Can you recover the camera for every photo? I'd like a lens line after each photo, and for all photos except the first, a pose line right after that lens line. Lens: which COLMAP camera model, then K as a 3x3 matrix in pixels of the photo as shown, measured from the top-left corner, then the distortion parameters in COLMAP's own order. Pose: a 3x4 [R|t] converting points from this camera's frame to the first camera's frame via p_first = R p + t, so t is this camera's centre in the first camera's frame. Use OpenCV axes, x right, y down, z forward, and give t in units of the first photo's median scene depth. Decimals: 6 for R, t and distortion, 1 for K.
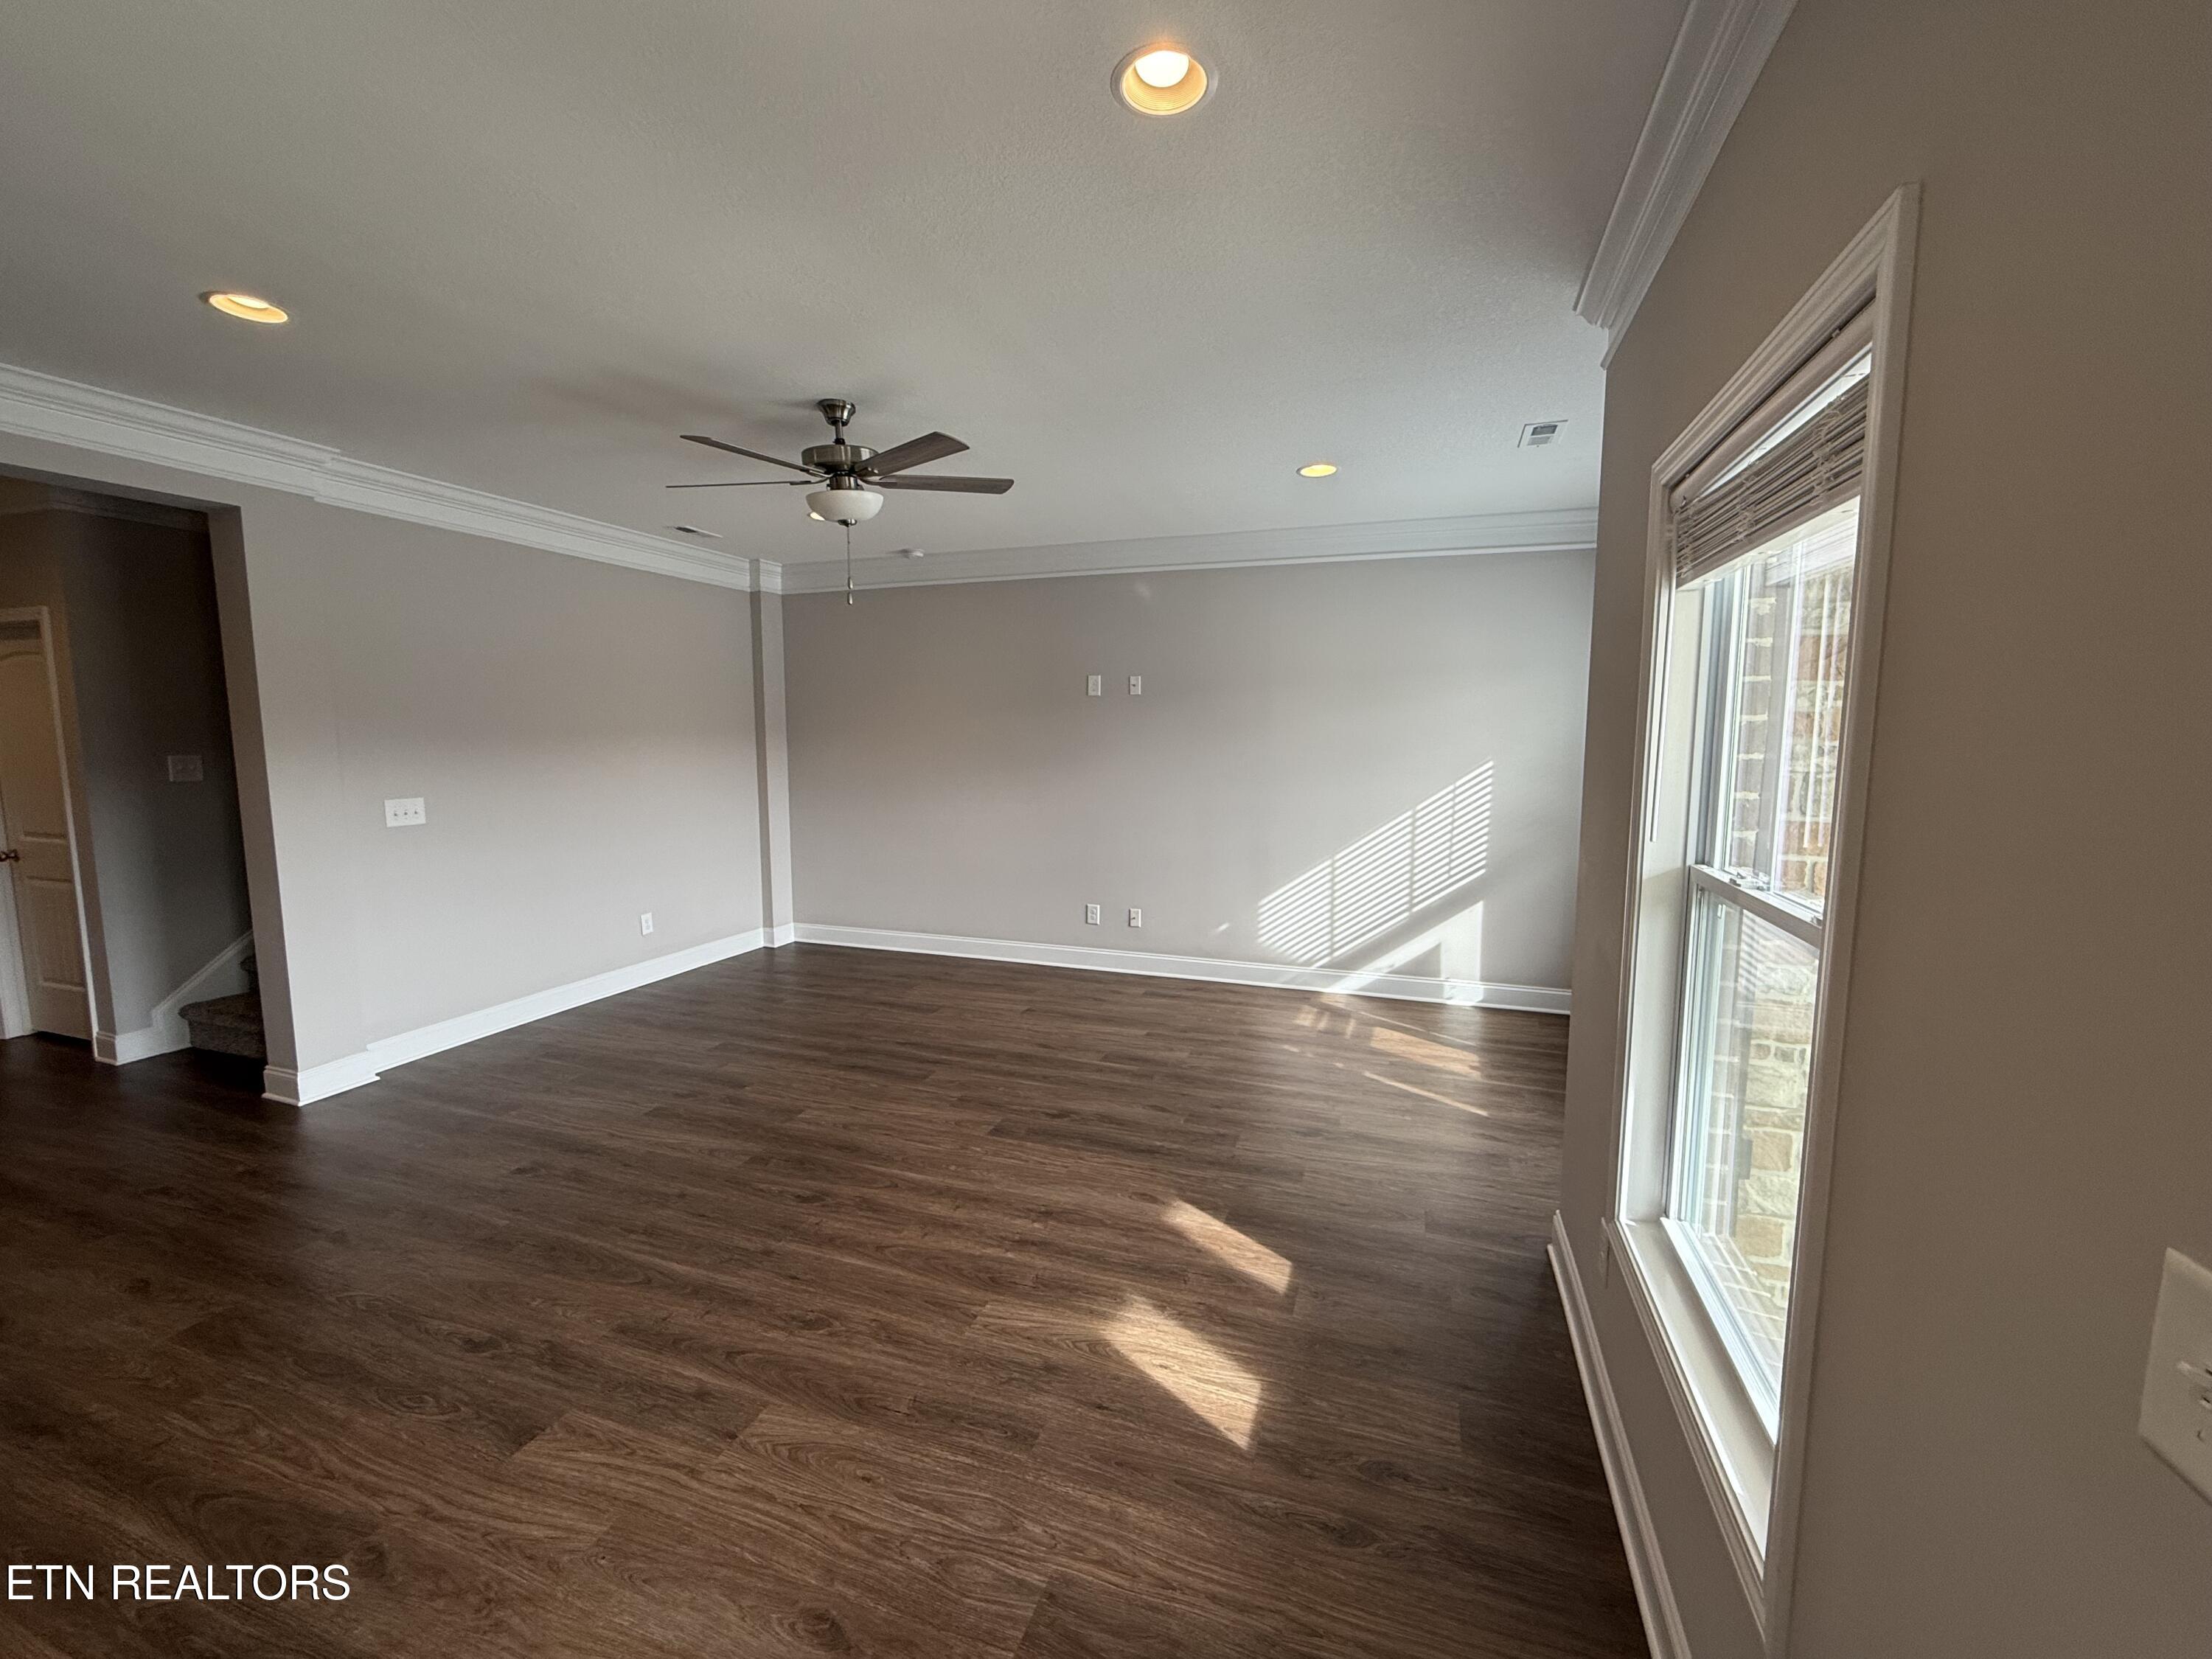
lens RADIAL K [[898.3, 0, 1111.5], [0, 898.3, 830.9], [0, 0, 1]] dist [-0.000055, -0.000354]
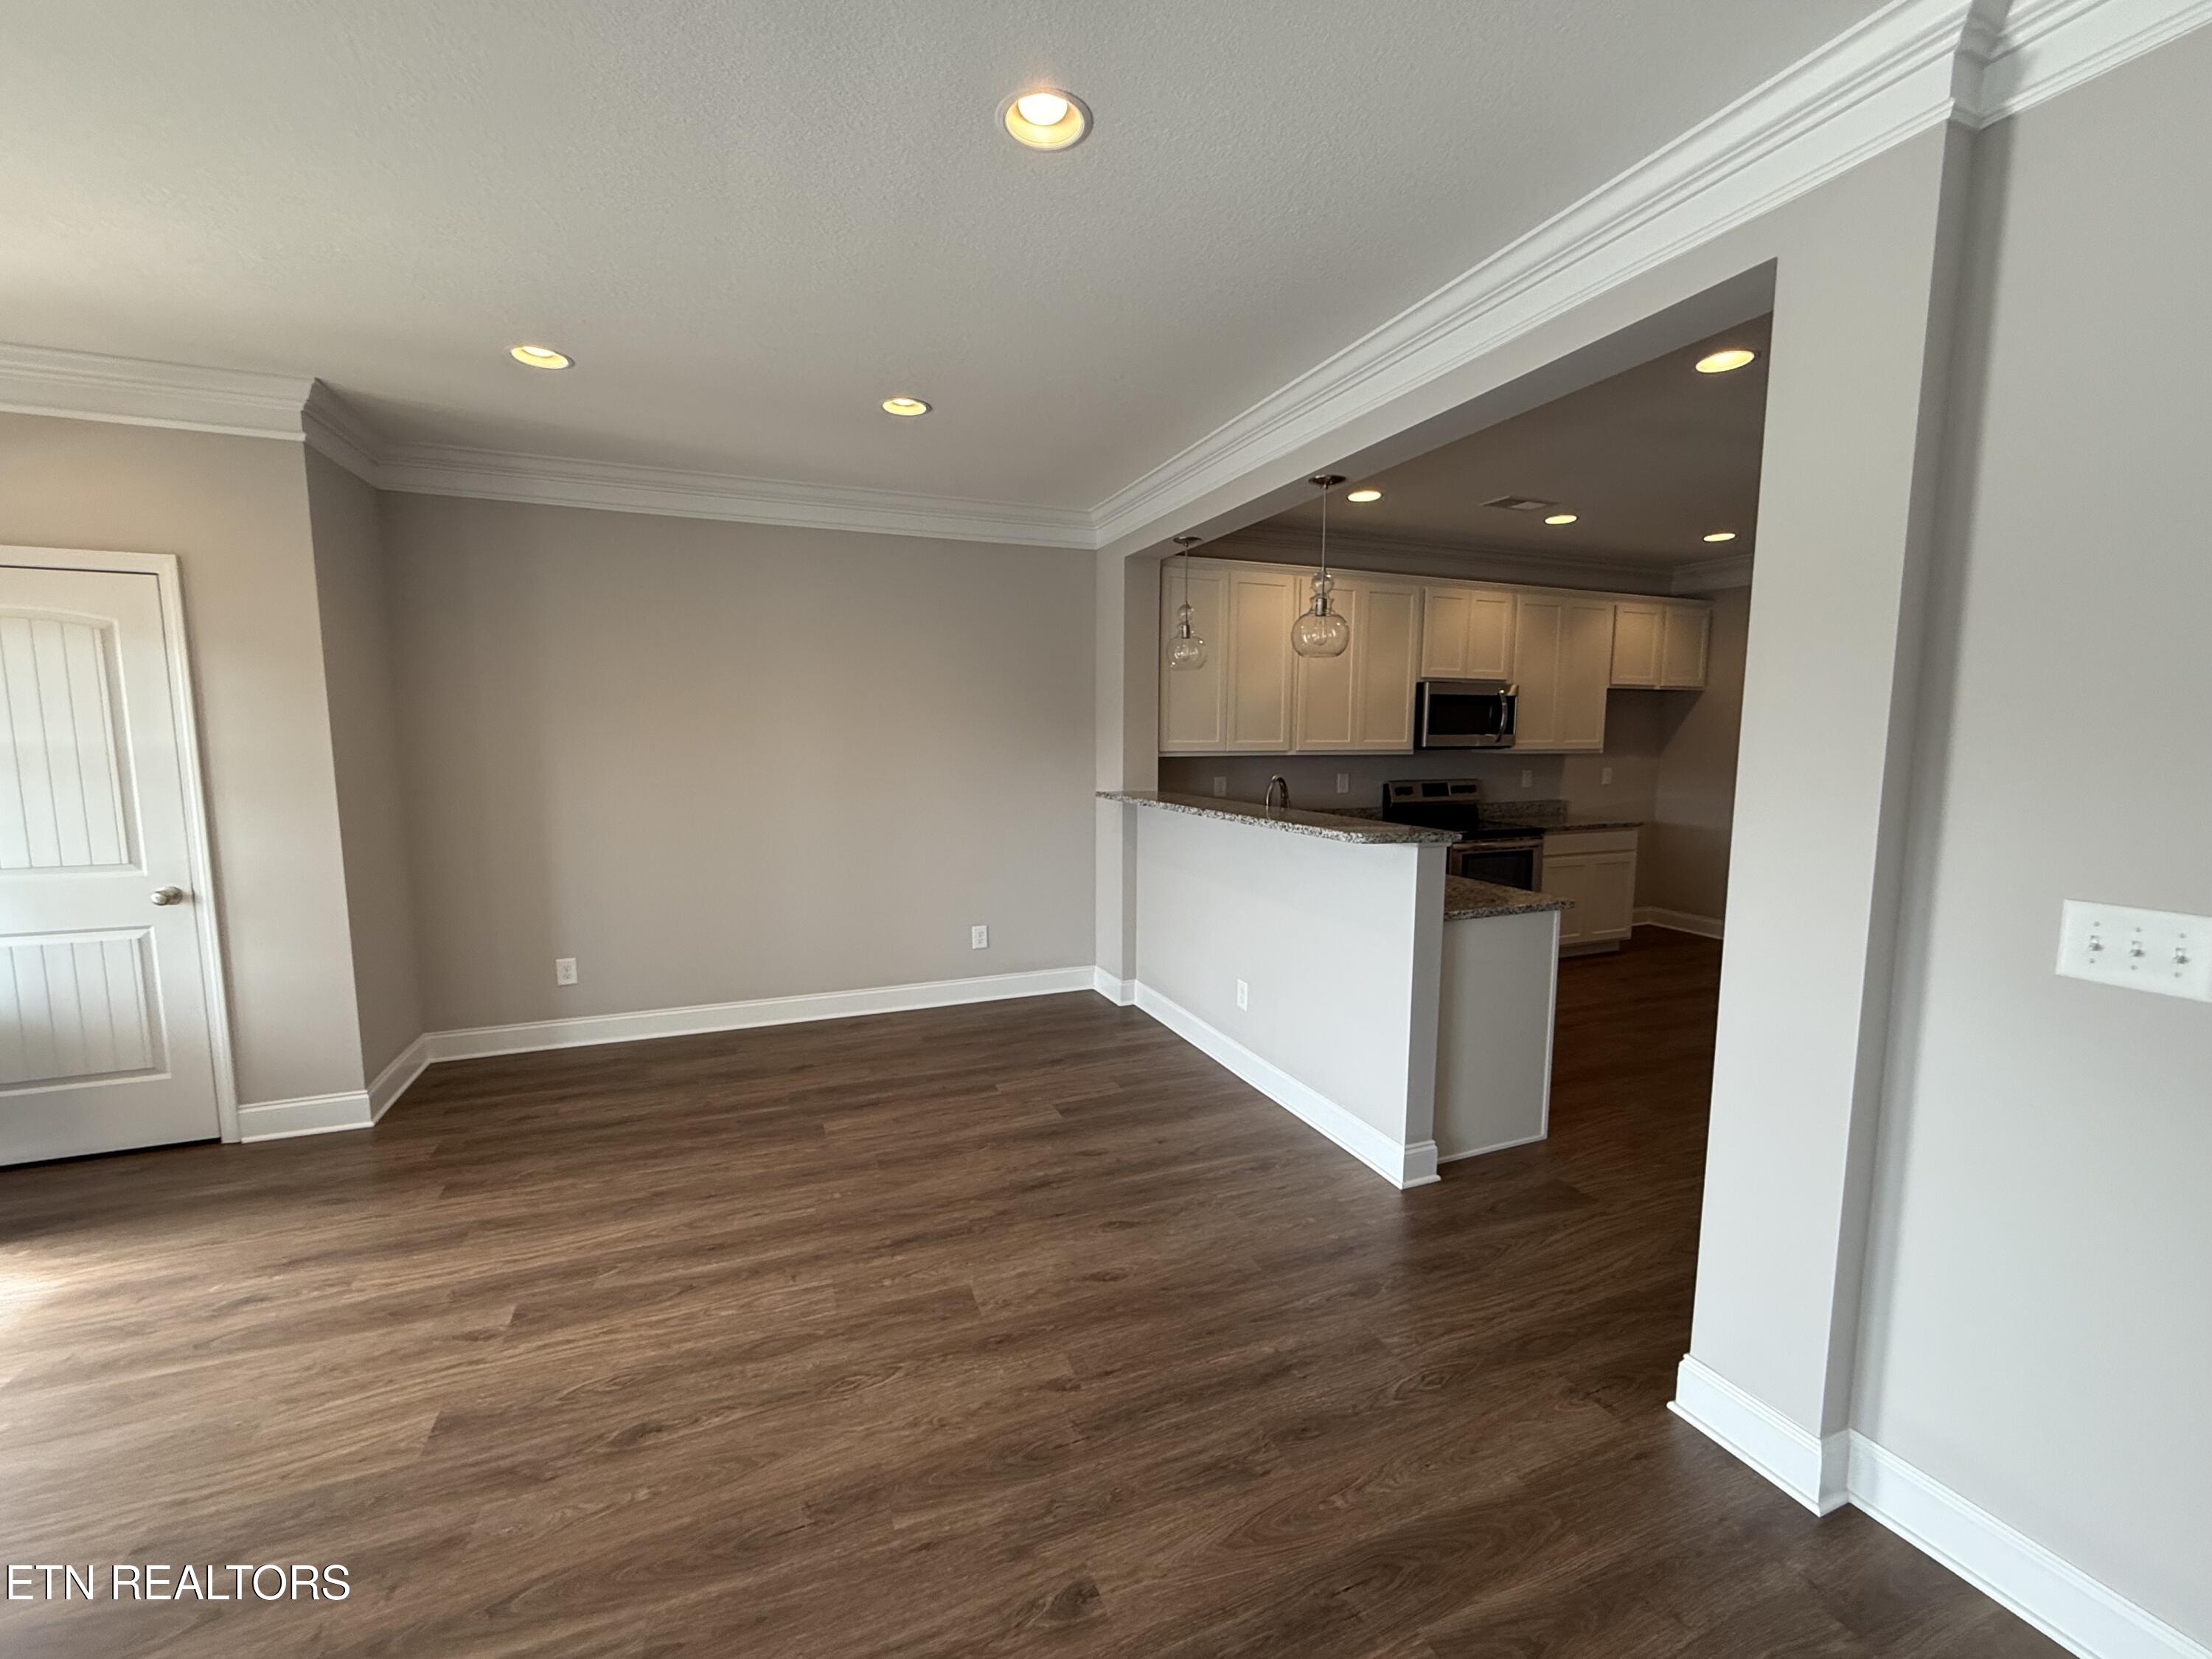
lens RADIAL K [[898.3, 0, 1113.4], [0, 898.3, 833.8], [0, 0, 1]] dist [-0.000055, -0.000354]
pose [[-0.751951, 0.074196, -0.655031, -0.374603], [-0.073160, 0.978115, 0.194777, -0.129386], [0.655147, 0.194384, -0.730066, 1.284285]]
